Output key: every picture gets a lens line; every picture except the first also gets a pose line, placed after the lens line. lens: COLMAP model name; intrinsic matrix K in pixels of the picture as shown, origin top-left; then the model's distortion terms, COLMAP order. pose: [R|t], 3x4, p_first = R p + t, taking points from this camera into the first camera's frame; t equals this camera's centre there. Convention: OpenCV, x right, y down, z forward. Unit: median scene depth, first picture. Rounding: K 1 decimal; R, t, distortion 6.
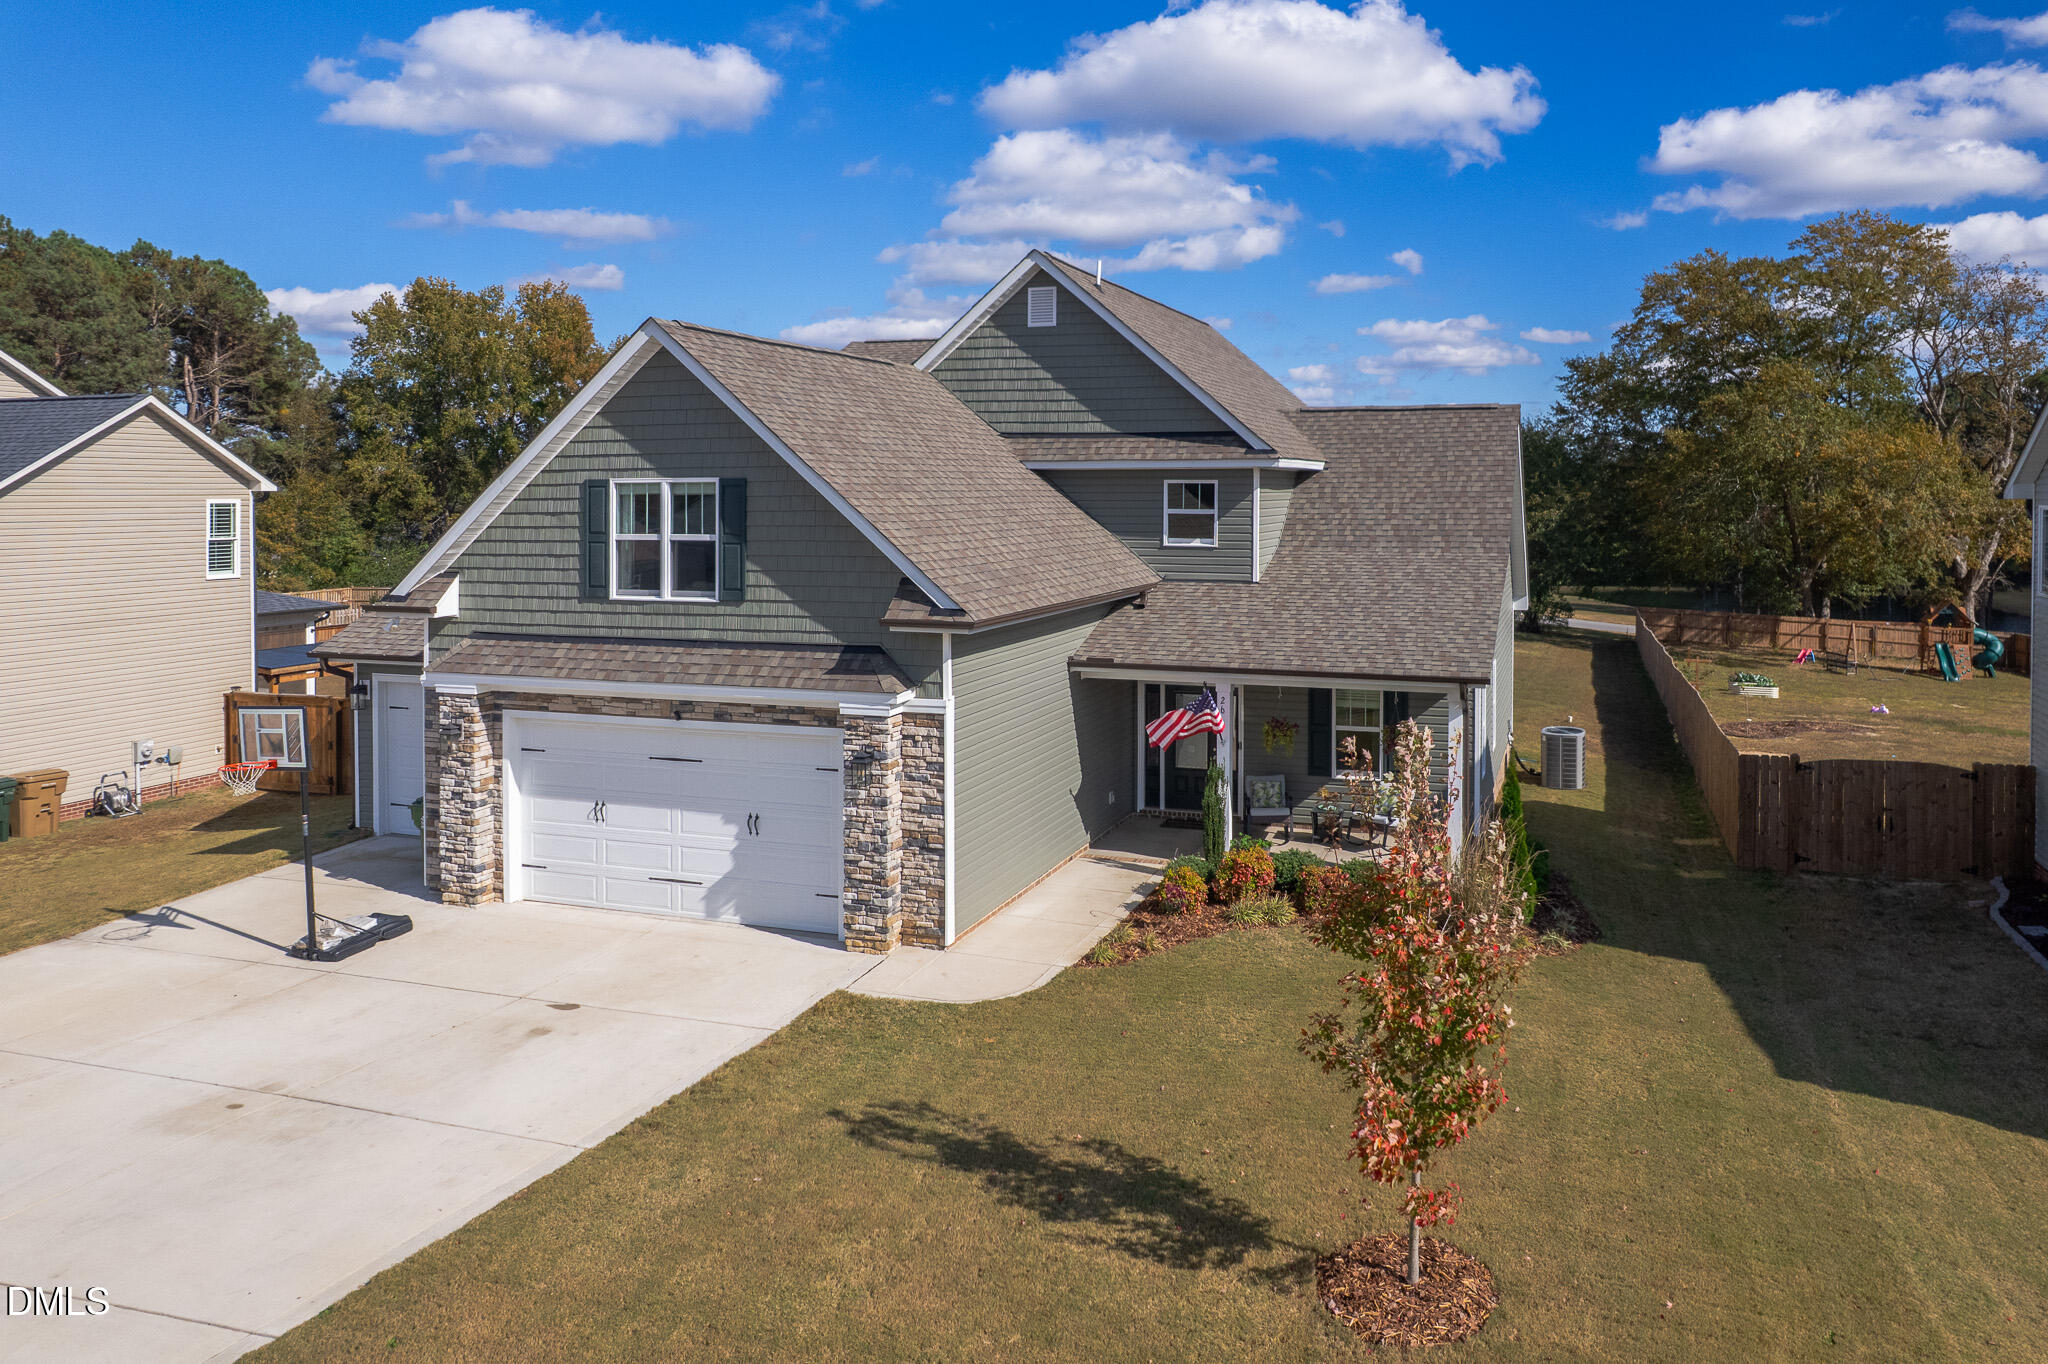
lens RADIAL K [[1279.1, 0, 1025.8], [0, 1279.1, 536.4], [0, 0, 1]] dist [-0.016734, 0.001371]
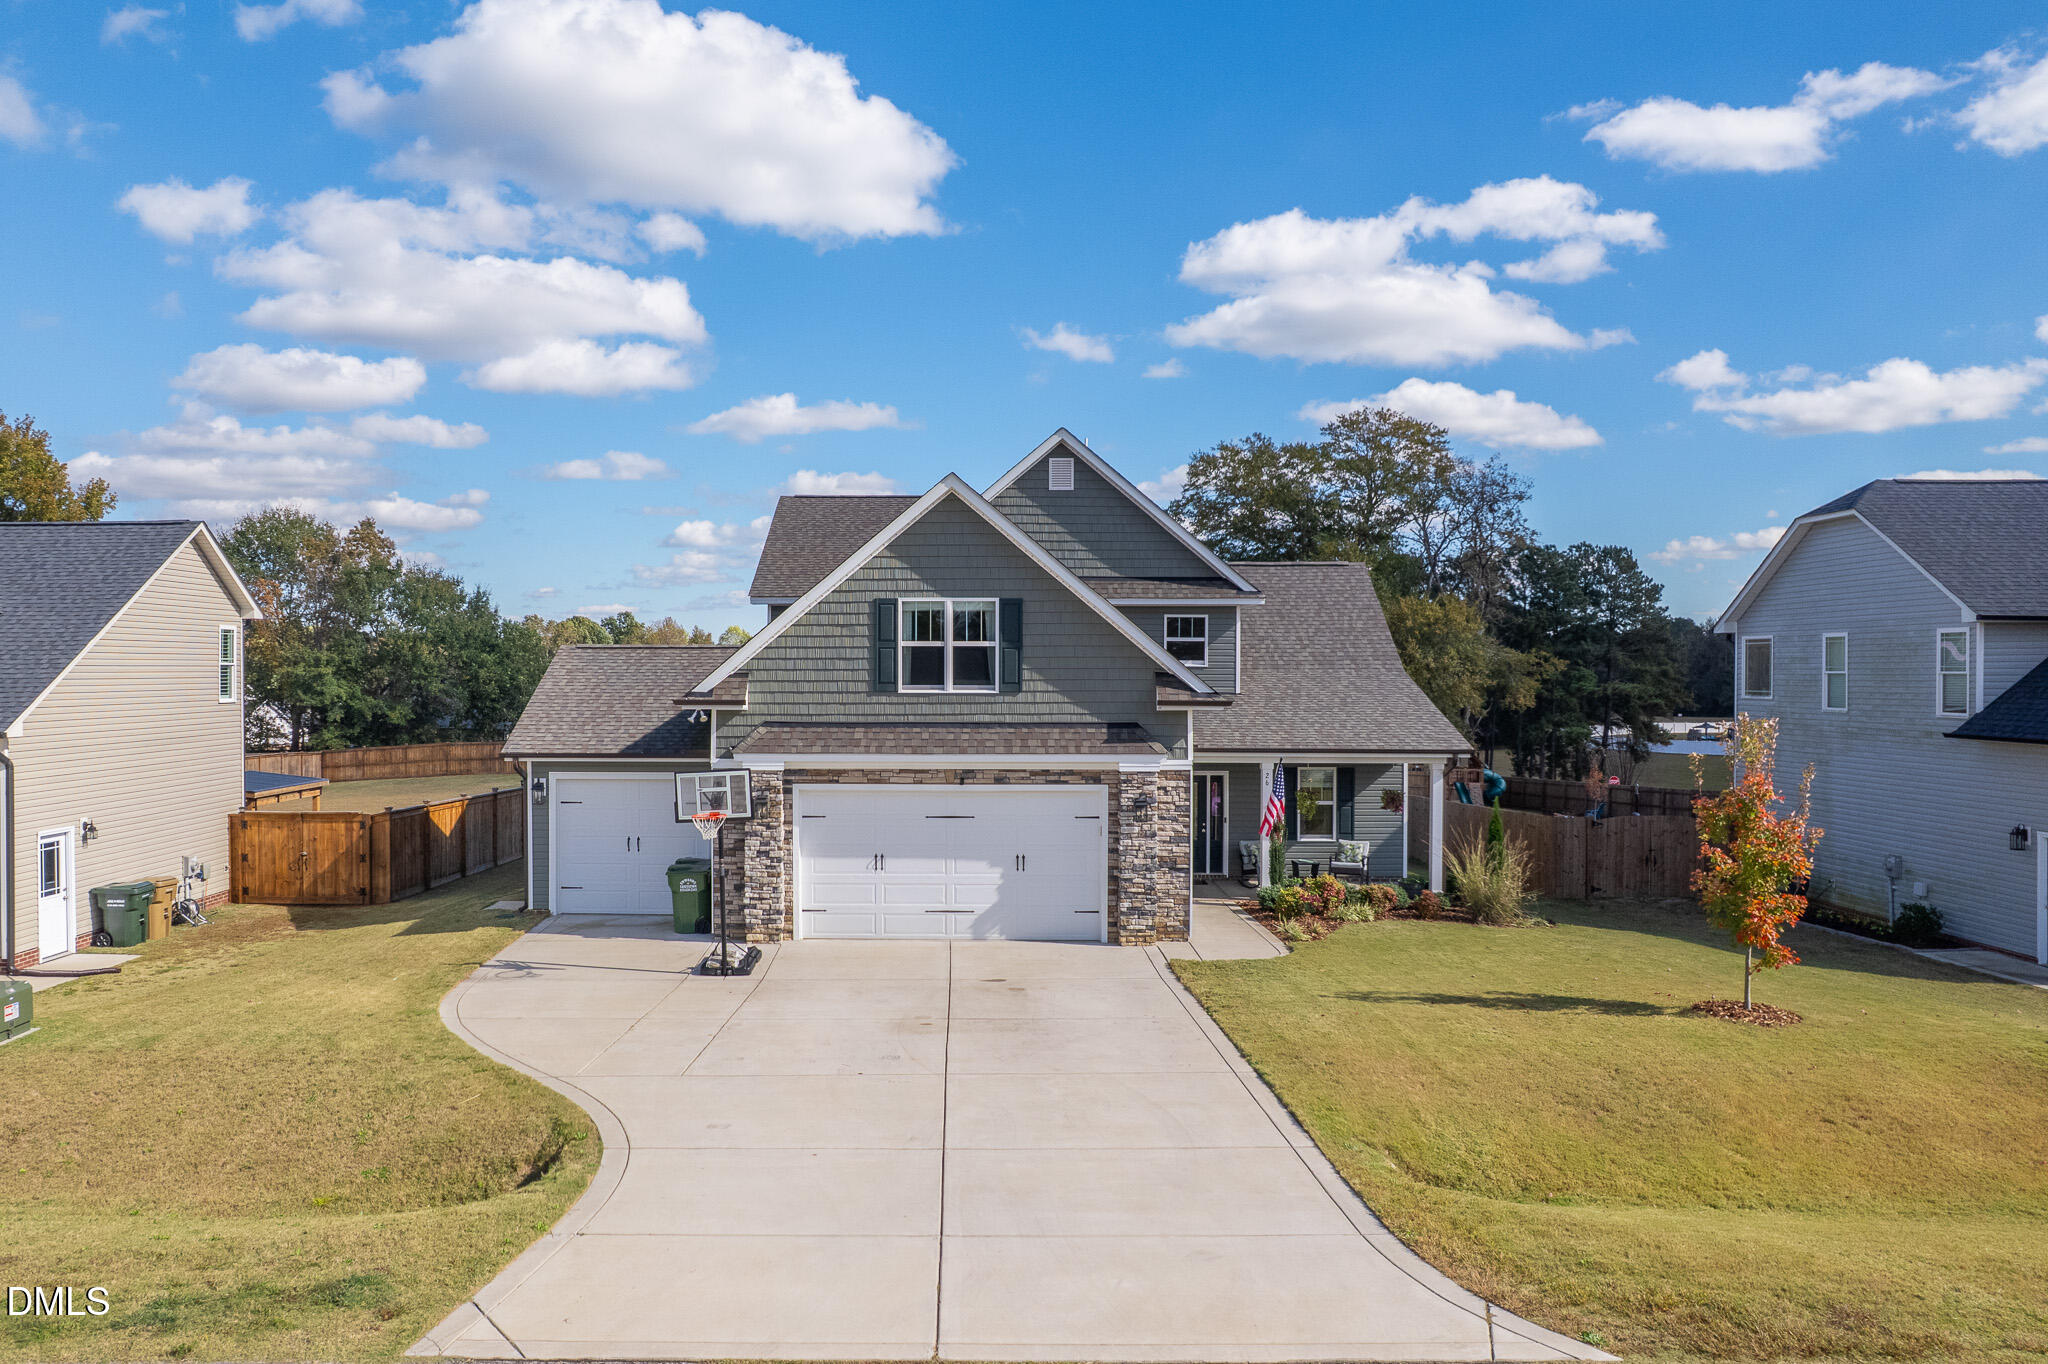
lens RADIAL K [[1215.7, 0, 1027.4], [0, 1215.7, 682.9], [0, 0, 1]] dist [-0.037054, 0.001343]
pose [[0.966570, 0.000619, 0.256404, -0.509817], [0.000672, 0.999988, -0.004947, 0.045421], [-0.256404, 0.004954, 0.966557, -0.201675]]
